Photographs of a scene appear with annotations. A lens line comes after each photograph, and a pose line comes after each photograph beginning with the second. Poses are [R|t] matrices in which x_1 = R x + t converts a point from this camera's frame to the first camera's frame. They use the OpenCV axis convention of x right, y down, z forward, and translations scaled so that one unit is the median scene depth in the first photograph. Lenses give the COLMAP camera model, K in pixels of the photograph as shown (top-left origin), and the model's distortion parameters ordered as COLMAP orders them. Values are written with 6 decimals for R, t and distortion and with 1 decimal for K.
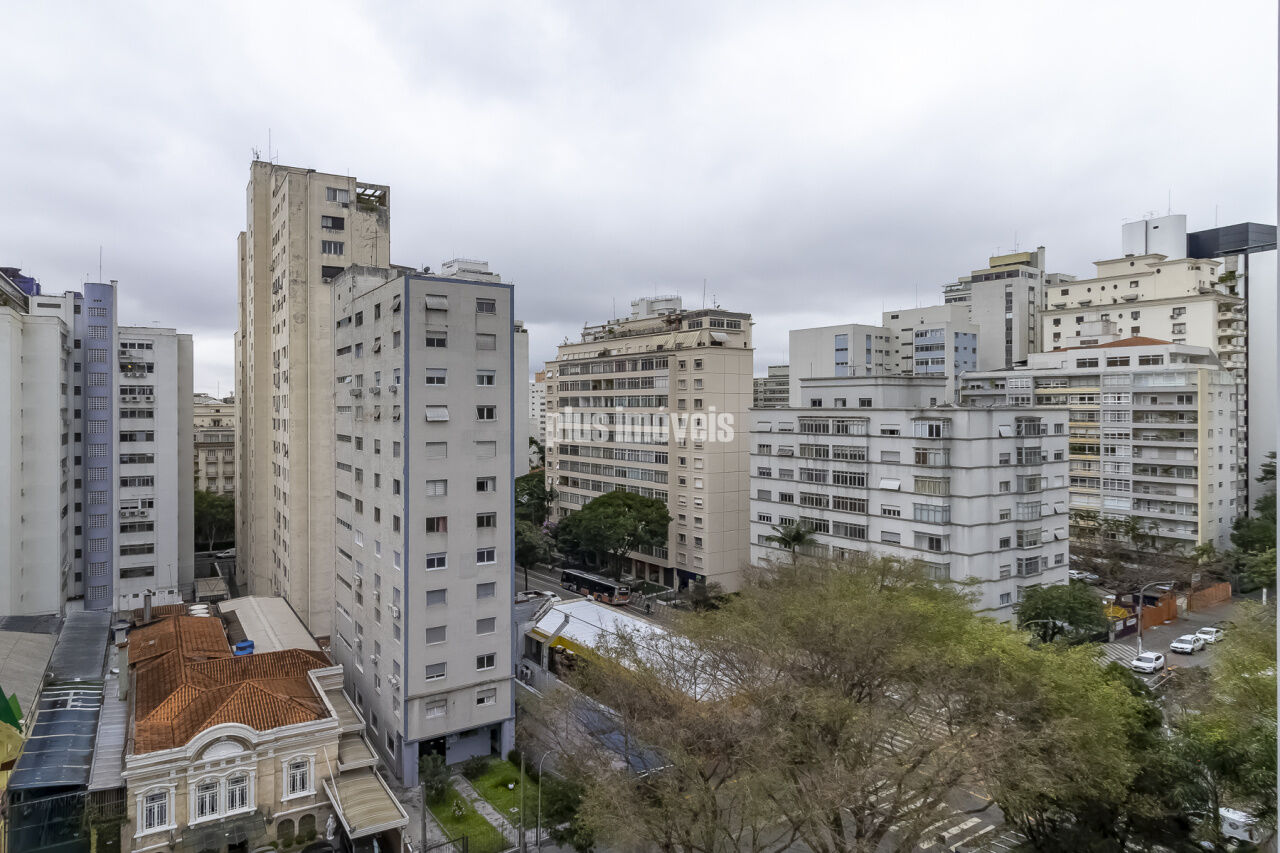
lens RADIAL K [[667.2, 0, 574.2], [0, 667.2, 408.9], [0, 0, 1]] dist [0.000981, 0.000493]
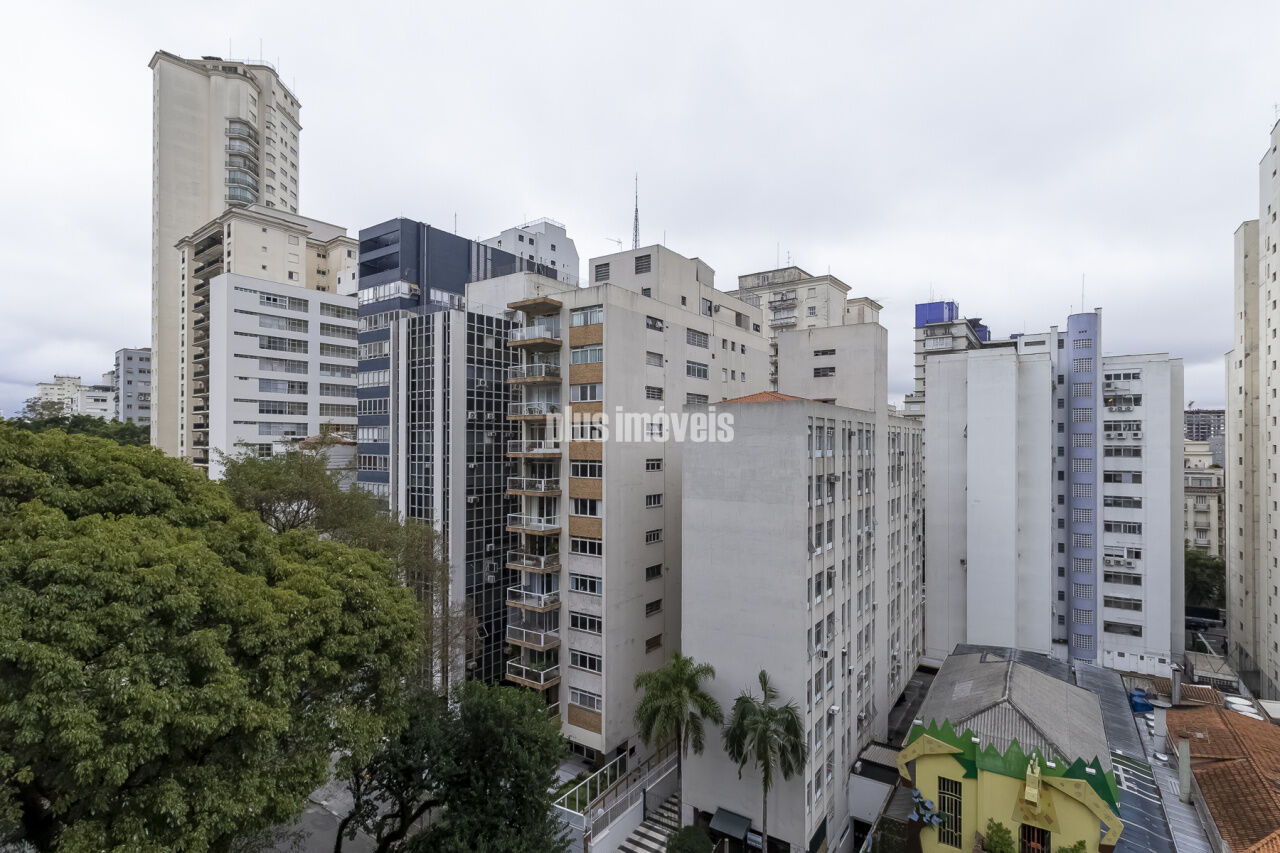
lens RADIAL K [[631.1, 0, 648.6], [0, 631.1, 443.1], [0, 0, 1]] dist [0.005289, 0.000306]
pose [[0.471383, -0.001679, -0.881927, -0.228600], [-0.003523, 0.999987, -0.003787, 0.000798], [0.881922, 0.004892, 0.471371, 0.039366]]
